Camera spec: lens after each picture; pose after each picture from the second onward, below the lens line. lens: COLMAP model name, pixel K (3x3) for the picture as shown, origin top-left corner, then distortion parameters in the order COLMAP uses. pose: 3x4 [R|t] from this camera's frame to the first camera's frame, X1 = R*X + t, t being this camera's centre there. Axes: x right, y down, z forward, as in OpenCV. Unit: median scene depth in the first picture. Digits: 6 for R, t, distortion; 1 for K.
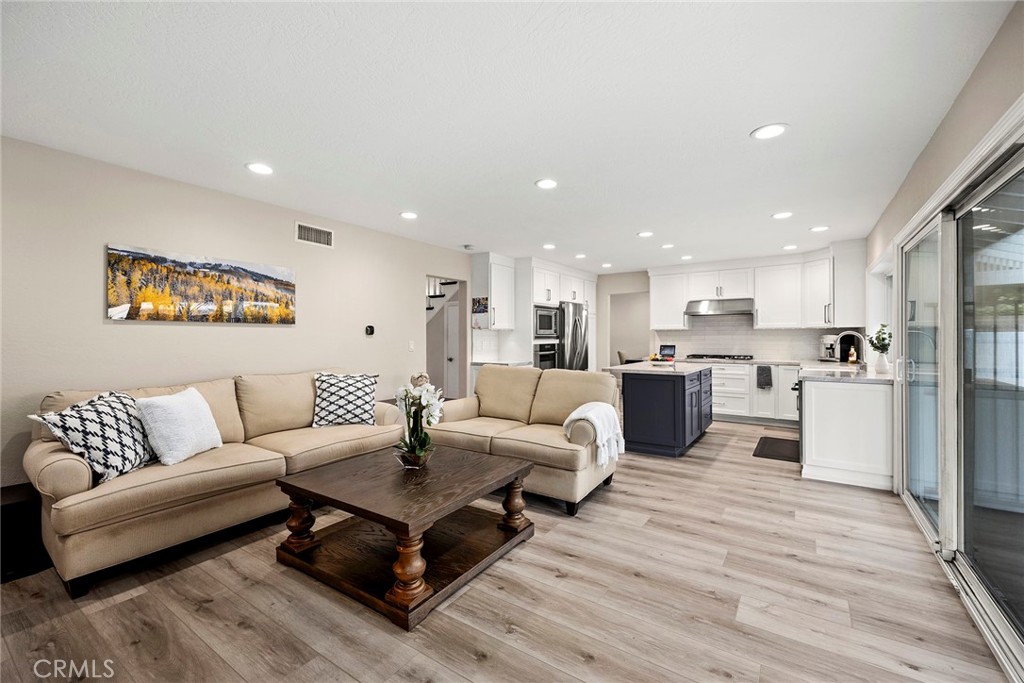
lens RADIAL K [[433.9, 0, 513.8], [0, 433.9, 337.5], [0, 0, 1]] dist [-0.003966, 0.000187]
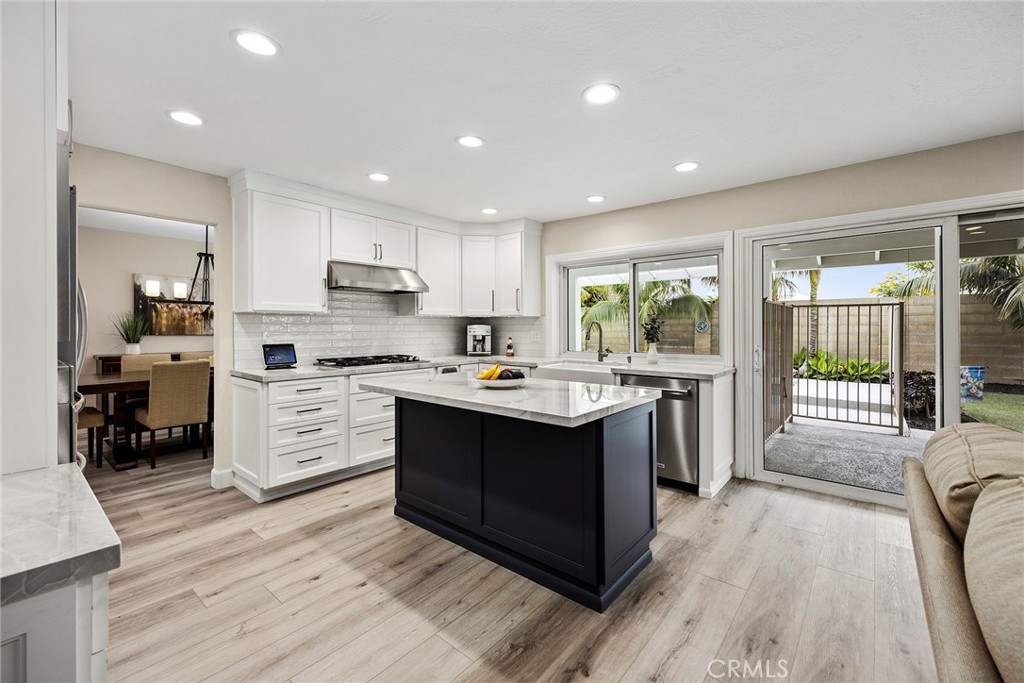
lens RADIAL K [[433.9, 0, 509.3], [0, 433.9, 327.6], [0, 0, 1]] dist [-0.003966, 0.000187]
pose [[0.106197, 0.001718, 0.994344, -0.116093], [0.003143, 0.999993, -0.002064, 0.000904], [-0.994340, 0.003344, 0.106191, 0.826228]]
